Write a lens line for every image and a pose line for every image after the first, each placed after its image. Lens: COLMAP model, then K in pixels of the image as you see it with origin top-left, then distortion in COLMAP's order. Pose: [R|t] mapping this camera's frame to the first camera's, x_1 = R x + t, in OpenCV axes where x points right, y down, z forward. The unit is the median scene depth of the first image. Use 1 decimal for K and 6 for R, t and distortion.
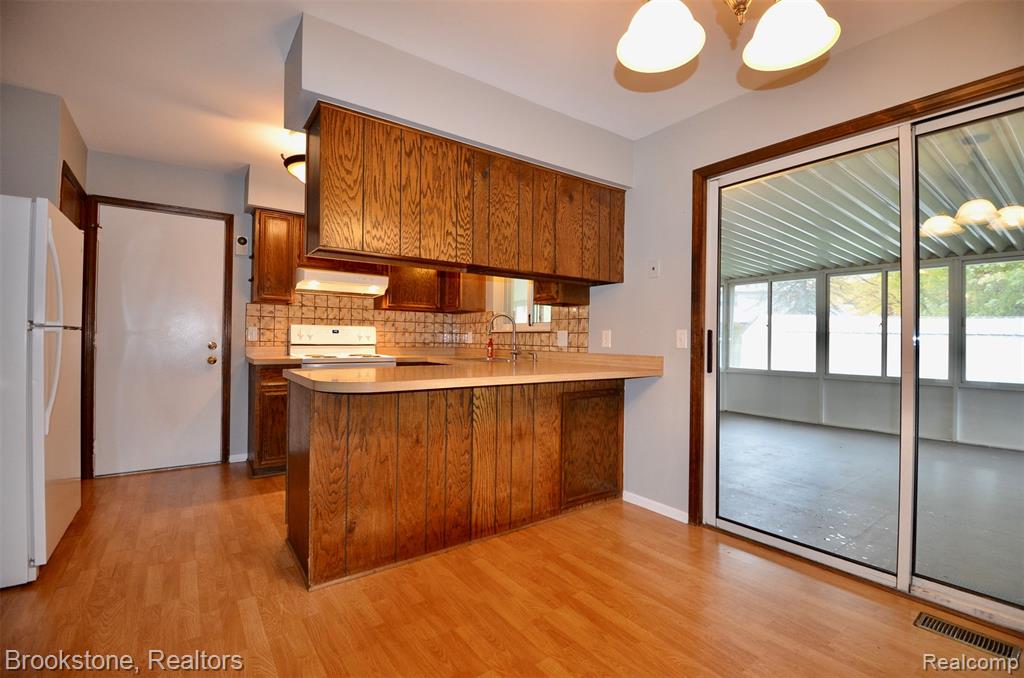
lens RADIAL K [[446.2, 0, 513.7], [0, 446.2, 337.3], [0, 0, 1]] dist [0.023882, -0.033899]
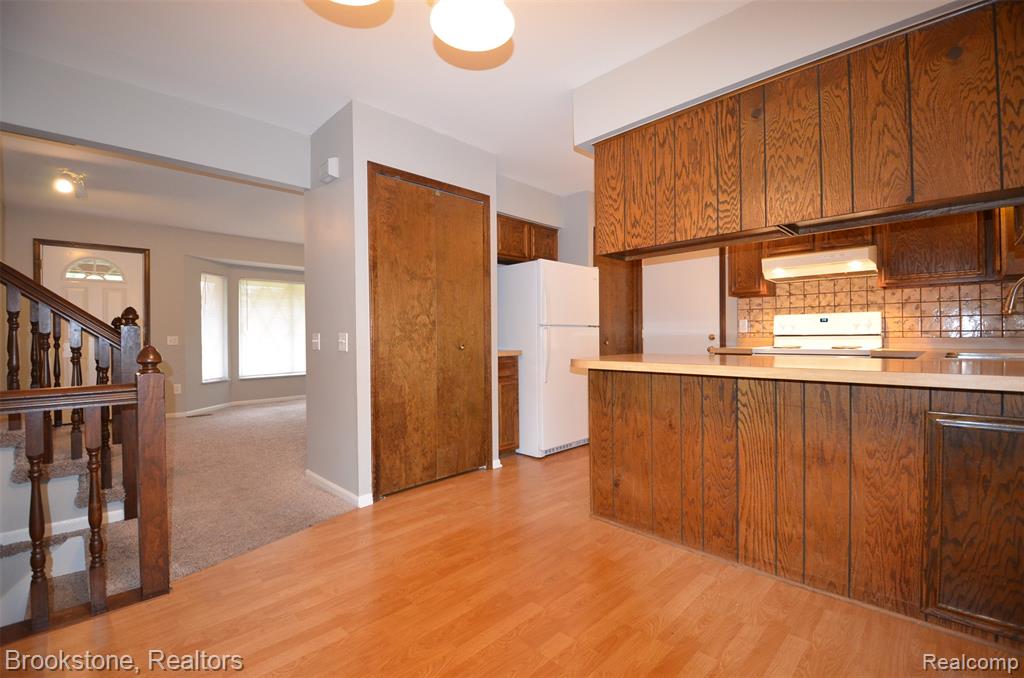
lens RADIAL K [[446.2, 0, 513.7], [0, 446.2, 337.3], [0, 0, 1]] dist [0.023882, -0.033899]
pose [[0.156698, -0.012045, -0.987573, 0.449853], [0.016263, 0.999822, -0.009613, 0.023083], [0.987513, -0.014555, 0.156866, 0.310308]]
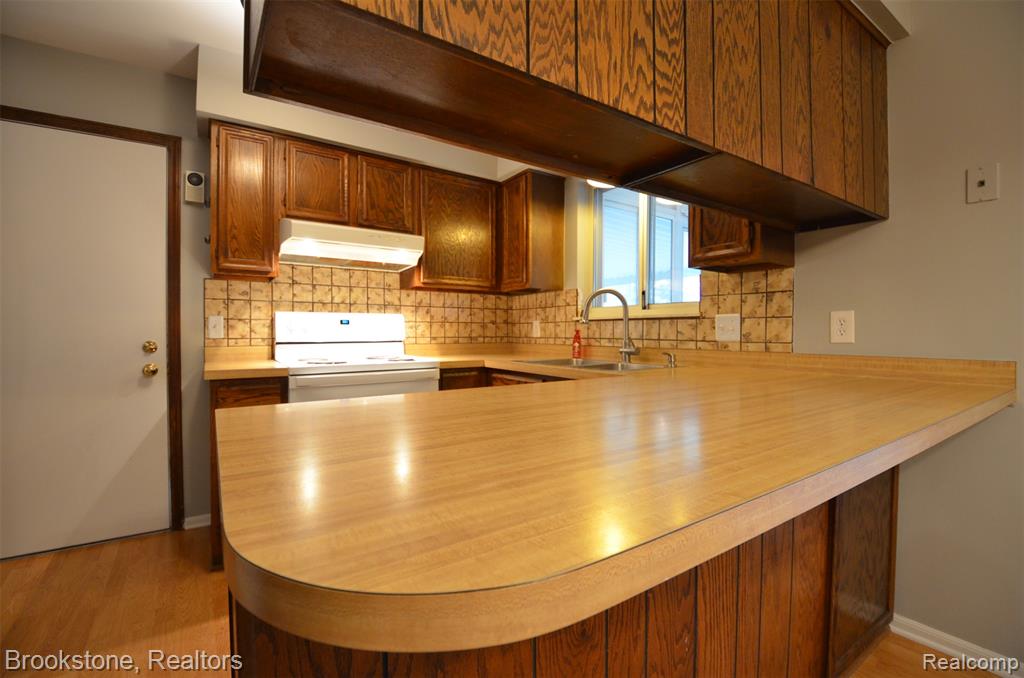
lens RADIAL K [[446.2, 0, 513.7], [0, 446.2, 337.3], [0, 0, 1]] dist [0.023882, -0.033899]
pose [[0.999625, -0.012455, -0.024405, -0.159685], [0.012906, 0.999747, 0.018442, 0.000707], [0.024169, -0.018750, 0.999532, 0.414990]]
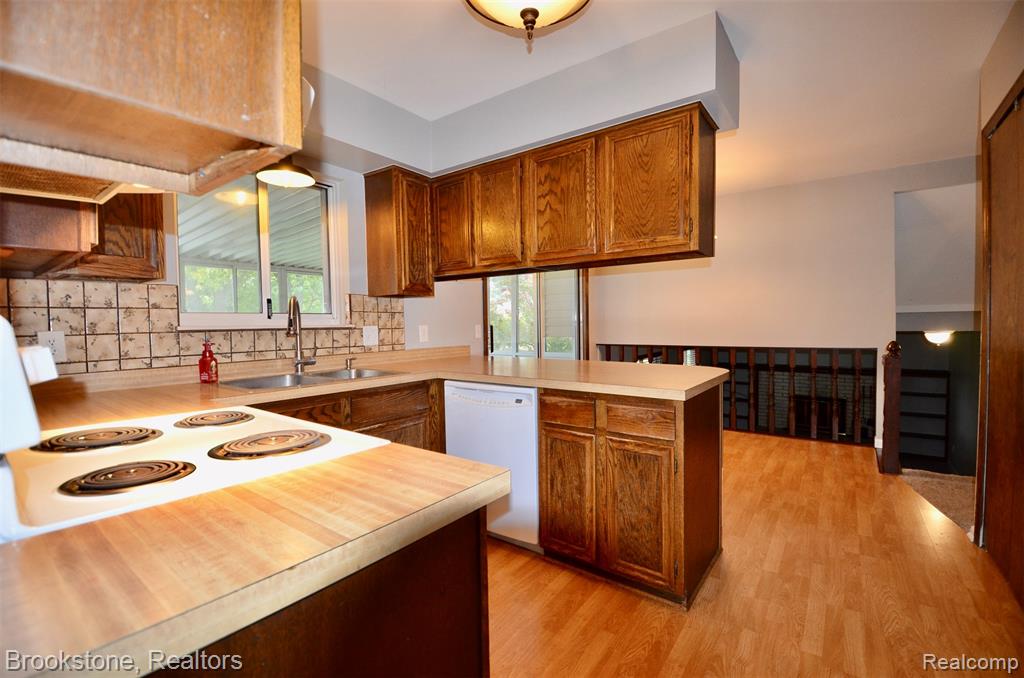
lens RADIAL K [[446.2, 0, 513.7], [0, 446.2, 337.3], [0, 0, 1]] dist [0.023882, -0.033899]
pose [[-0.297848, -0.039550, 0.953794, -0.761619], [0.004561, 0.999071, 0.042852, -0.028860], [-0.954602, 0.017114, -0.297391, 1.013646]]
